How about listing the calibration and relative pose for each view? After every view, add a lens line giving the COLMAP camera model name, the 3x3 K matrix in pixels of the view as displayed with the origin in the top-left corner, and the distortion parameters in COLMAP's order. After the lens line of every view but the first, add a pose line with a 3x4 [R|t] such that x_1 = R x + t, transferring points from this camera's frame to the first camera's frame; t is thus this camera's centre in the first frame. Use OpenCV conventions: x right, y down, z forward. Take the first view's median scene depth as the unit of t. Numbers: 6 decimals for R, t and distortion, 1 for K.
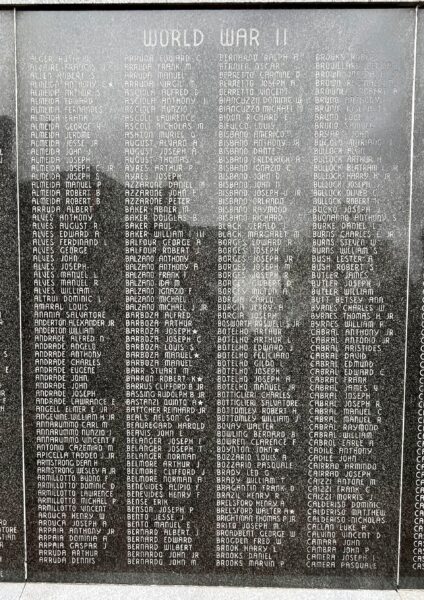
lens RADIAL K [[237.5, 0, 212.0], [0, 237.5, 300.0], [0, 0, 1]] dist [-0.001062, -0.000313]
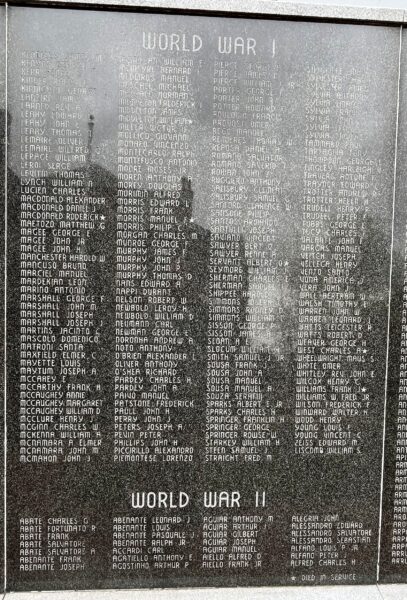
lens RADIAL K [[235.5, 0, 203.5], [0, 235.5, 300.0], [0, 0, 1]] dist [-0.001011, -0.000100]
pose [[0.998901, 0.014858, 0.044459, -1.329192], [-0.014497, 0.999859, -0.008449, -0.005362], [-0.044578, 0.007795, 0.998975, 0.014503]]
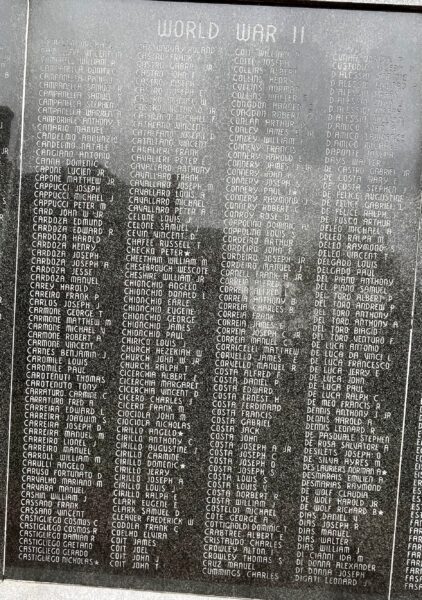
lens RADIAL K [[243.9, 0, 231.4], [0, 243.9, 296.5], [0, 0, 1]] dist [-0.001979, 0.000042]
pose [[0.998358, 0.057250, 0.001870, 1.732971], [-0.057230, 0.998316, -0.009510, 0.008913], [-0.002411, 0.009387, 0.999953, -0.020718]]
